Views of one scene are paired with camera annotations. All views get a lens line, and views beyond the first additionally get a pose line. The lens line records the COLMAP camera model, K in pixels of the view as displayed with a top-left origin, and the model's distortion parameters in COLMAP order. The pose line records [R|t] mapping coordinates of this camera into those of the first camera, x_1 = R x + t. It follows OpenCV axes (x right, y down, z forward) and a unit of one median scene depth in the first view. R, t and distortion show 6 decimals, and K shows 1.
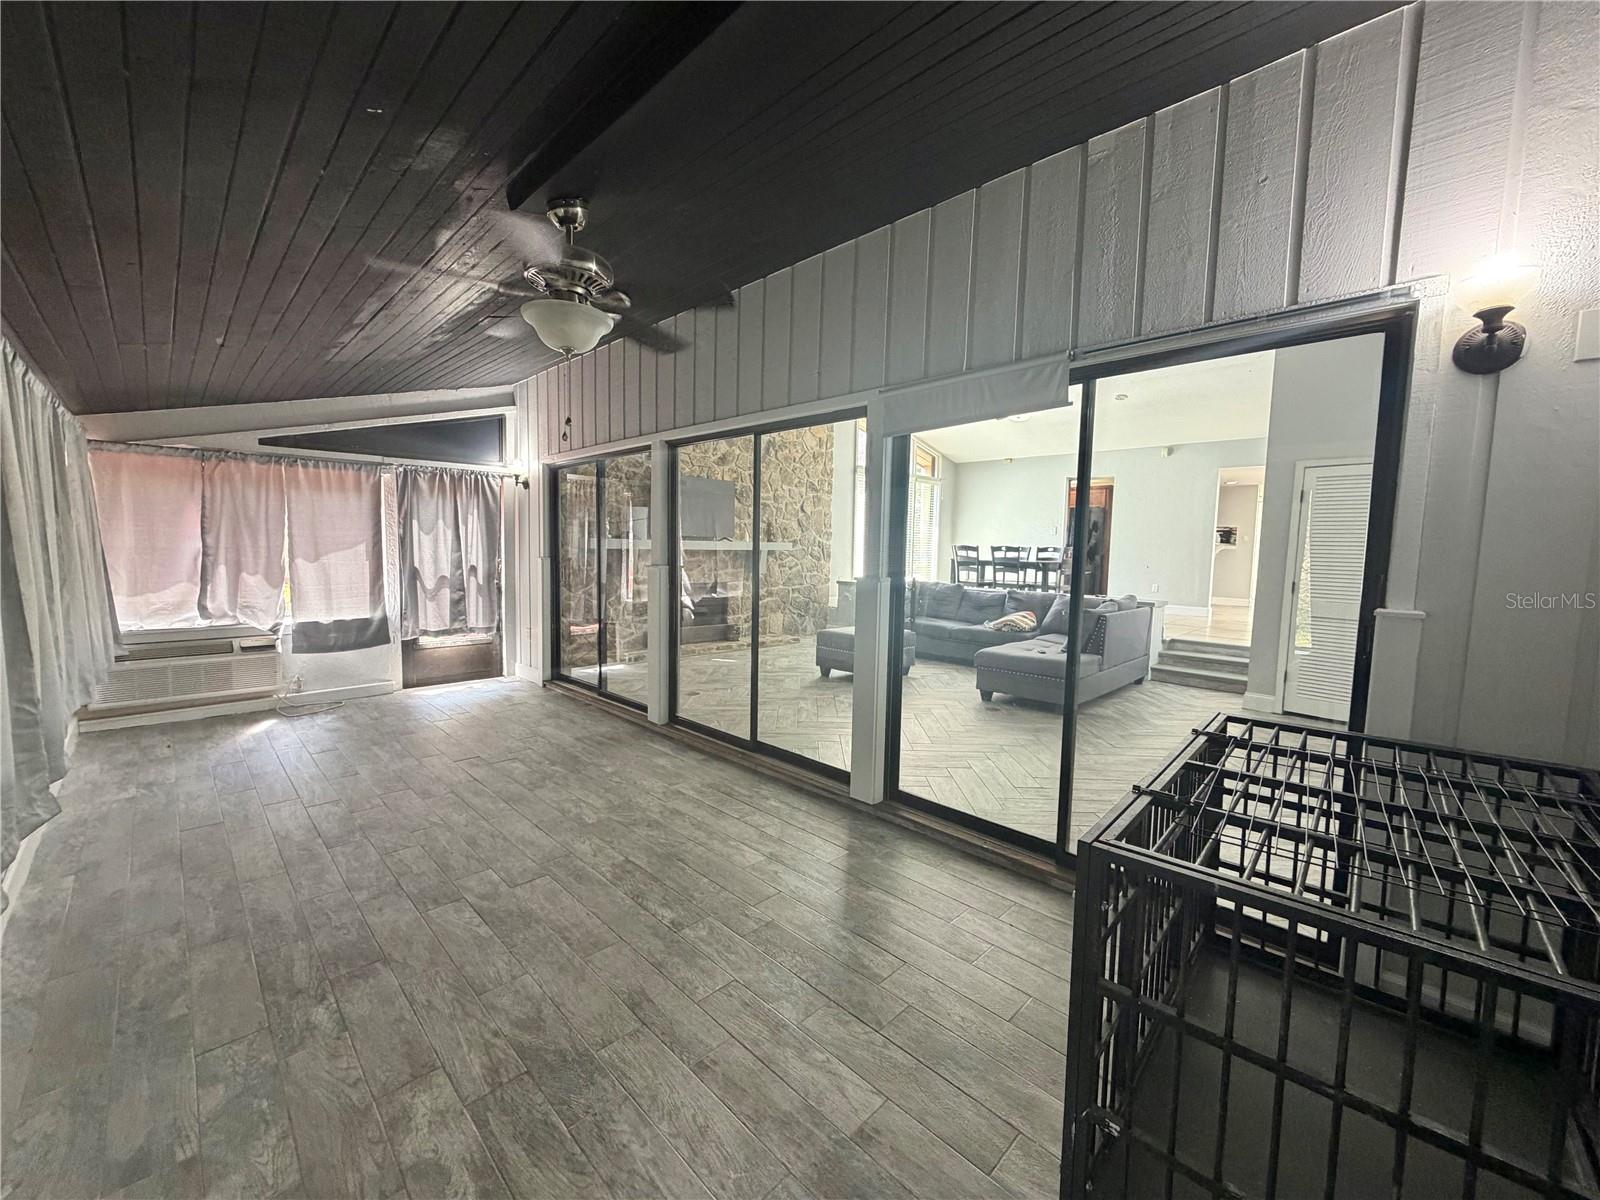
lens RADIAL K [[637.4, 0, 800.1], [0, 637.4, 597.1], [0, 0, 1]] dist [0.001639, -0.000084]
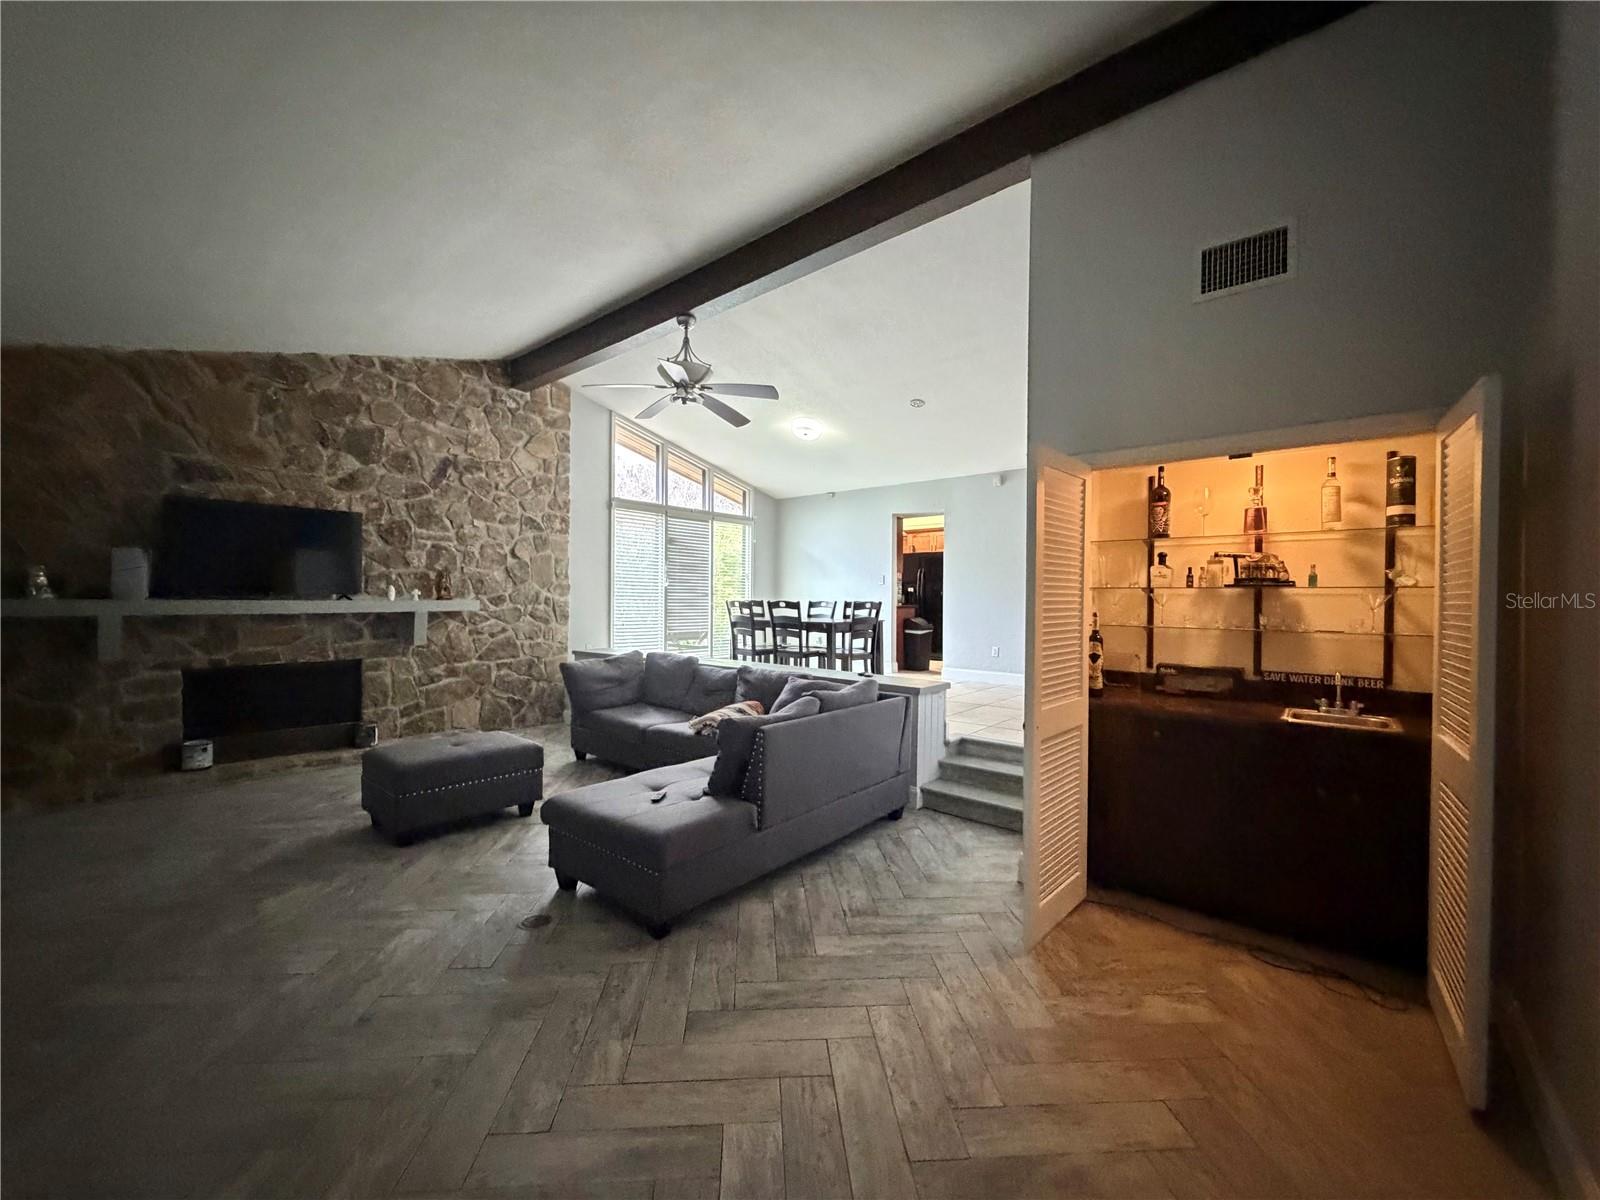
lens RADIAL K [[637.4, 0, 798.3], [0, 637.4, 599.7], [0, 0, 1]] dist [0.001639, -0.000084]
pose [[0.997056, -0.012387, 0.075671, 0.280940], [0.018290, 0.996800, -0.077812, -0.023455], [-0.074465, 0.078967, 0.994092, 0.261780]]
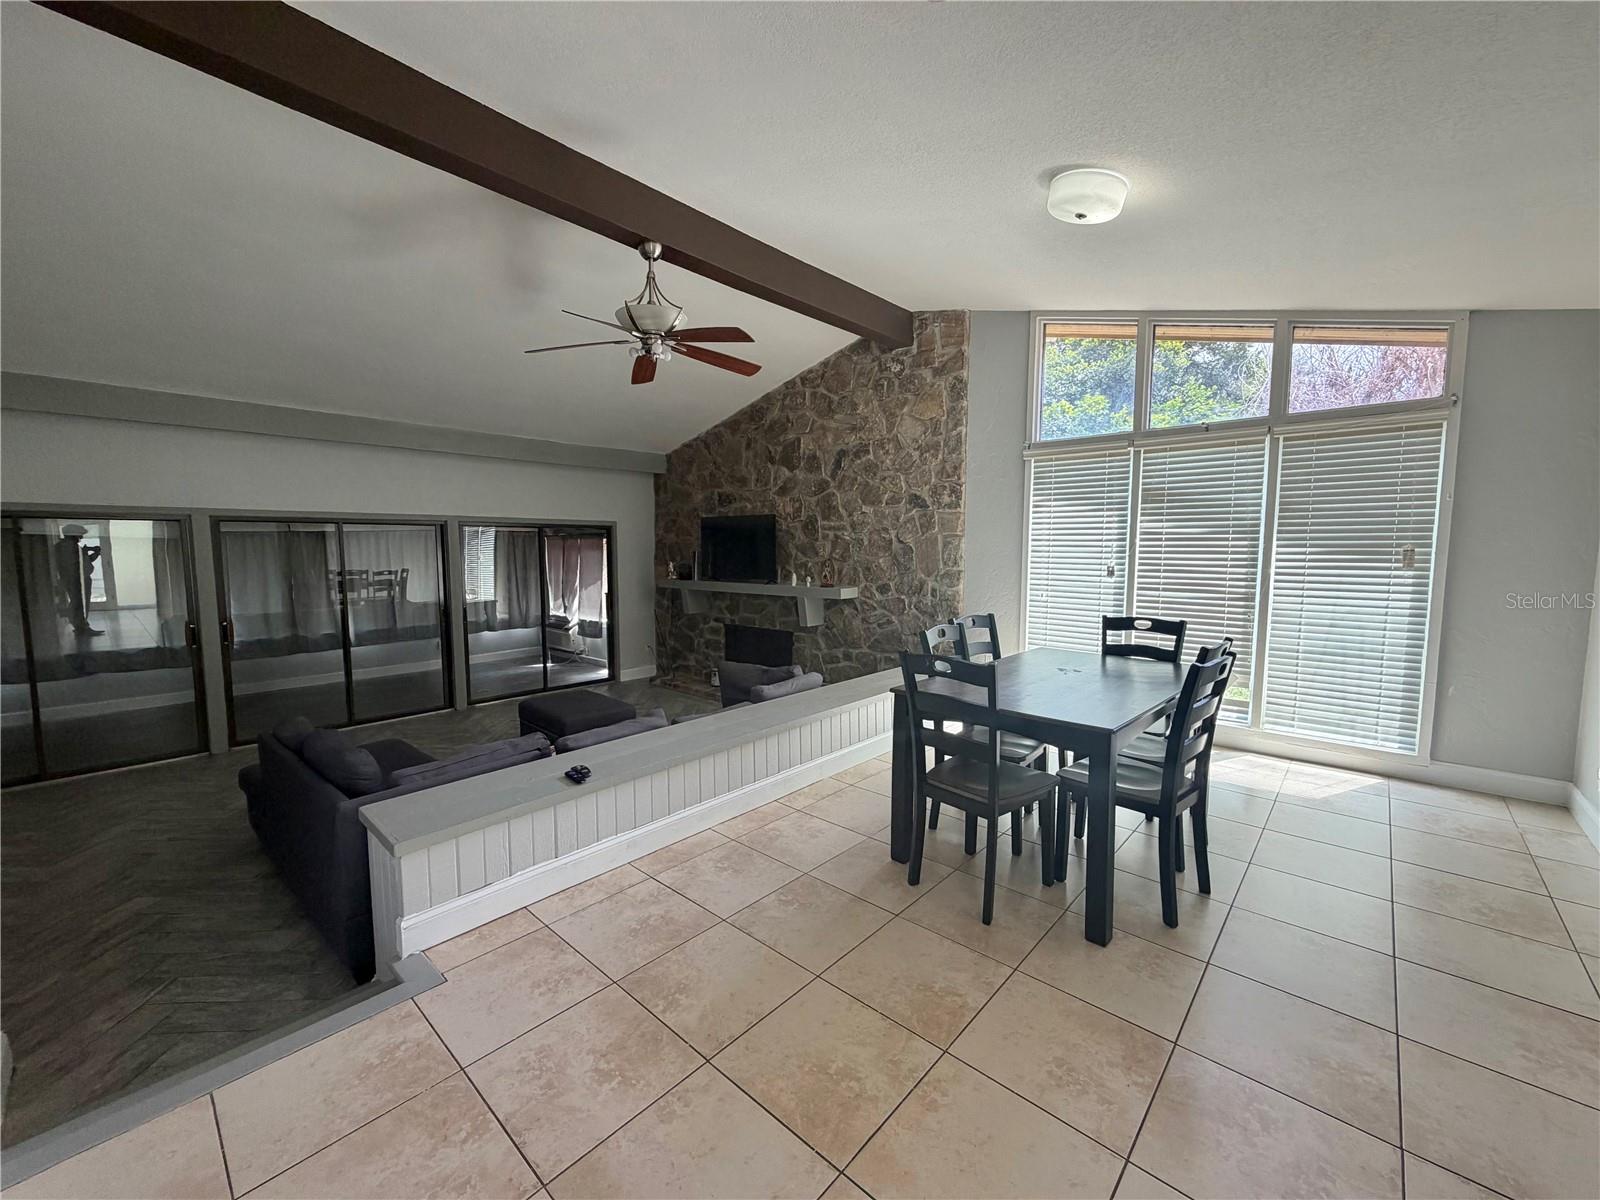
lens RADIAL K [[637.4, 0, 791.5], [0, 637.4, 601.0], [0, 0, 1]] dist [0.001639, -0.000084]
pose [[0.039220, 0.067625, -0.996940, 0.673445], [-0.079563, 0.994751, 0.064346, -0.110347], [0.996058, 0.076796, 0.044394, 0.892863]]
